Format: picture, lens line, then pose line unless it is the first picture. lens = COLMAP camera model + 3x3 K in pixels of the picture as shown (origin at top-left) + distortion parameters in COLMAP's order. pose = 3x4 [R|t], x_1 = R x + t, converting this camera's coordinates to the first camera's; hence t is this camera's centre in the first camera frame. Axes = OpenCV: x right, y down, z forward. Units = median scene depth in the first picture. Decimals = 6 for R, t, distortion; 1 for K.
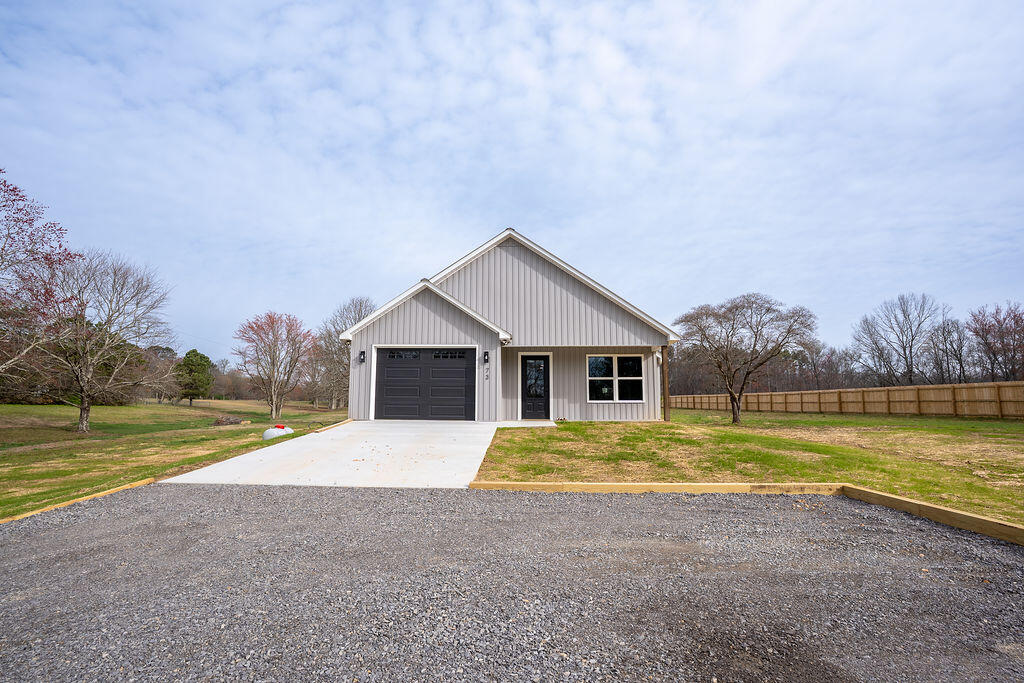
lens RADIAL K [[531.9, 0, 512.0], [0, 531.9, 341.5], [0, 0, 1]] dist [-0.032927, 0.000081]
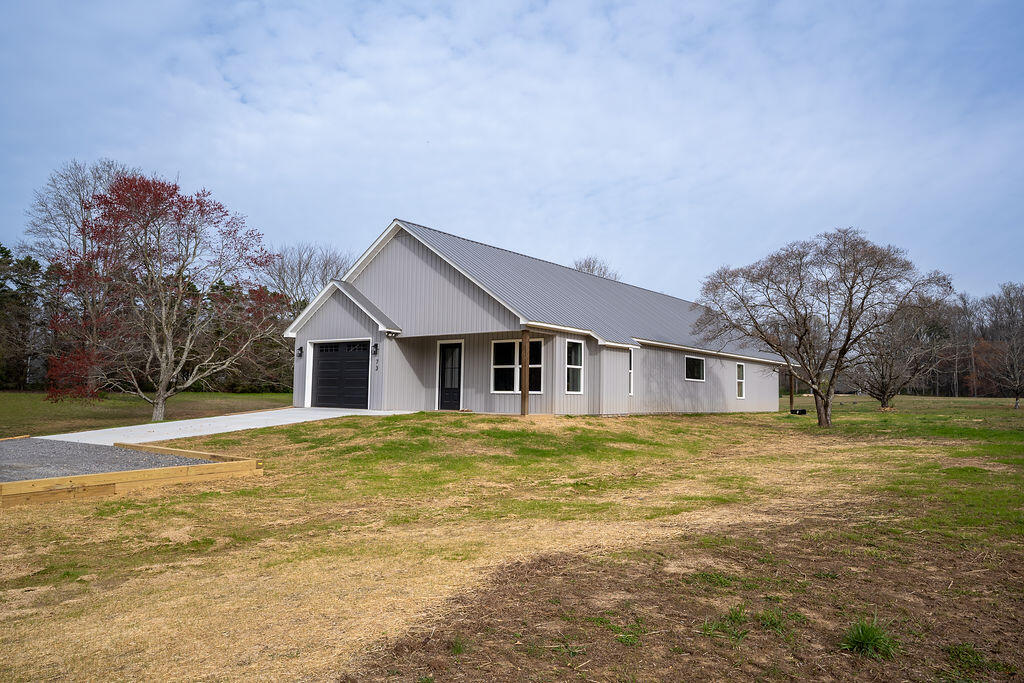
lens RADIAL K [[732.8, 0, 512.0], [0, 732.8, 341.5], [0, 0, 1]] dist [0.001197, 0.054087]
pose [[0.809998, -0.032214, -0.585547, 0.916601], [0.066351, 0.997113, 0.036929, -0.018983], [0.582667, -0.068764, 0.809797, -0.004484]]
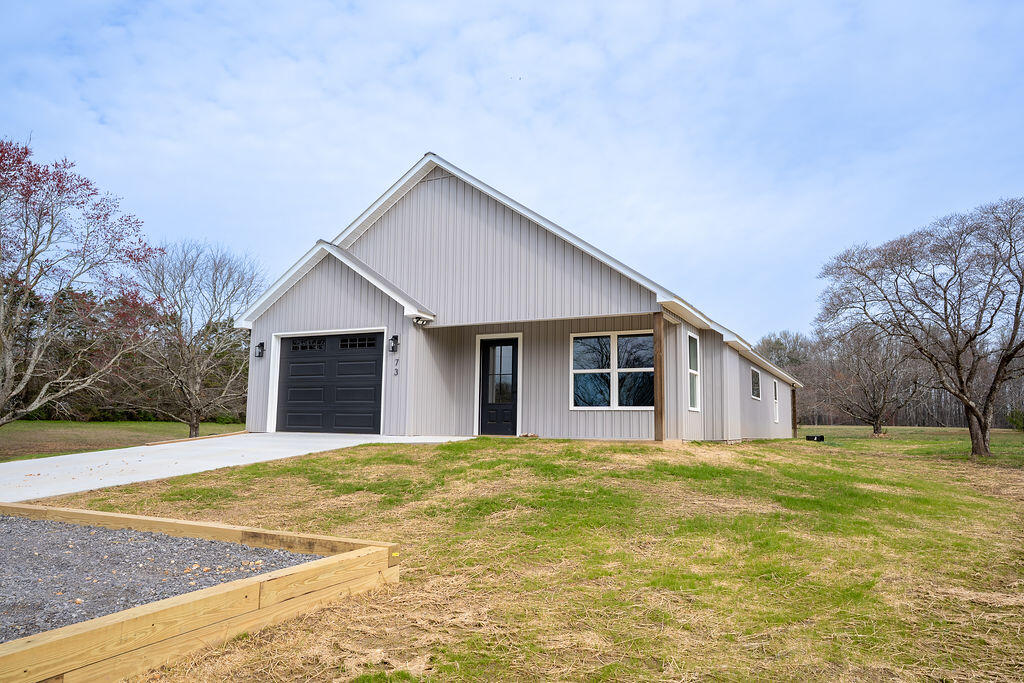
lens RADIAL K [[732.8, 0, 512.0], [0, 732.8, 341.5], [0, 0, 1]] dist [0.001197, 0.054087]
pose [[0.903224, -0.039154, -0.427379, 0.454026], [0.046298, 0.998908, 0.006331, 0.024895], [0.426664, -0.025505, 0.904050, 0.181951]]
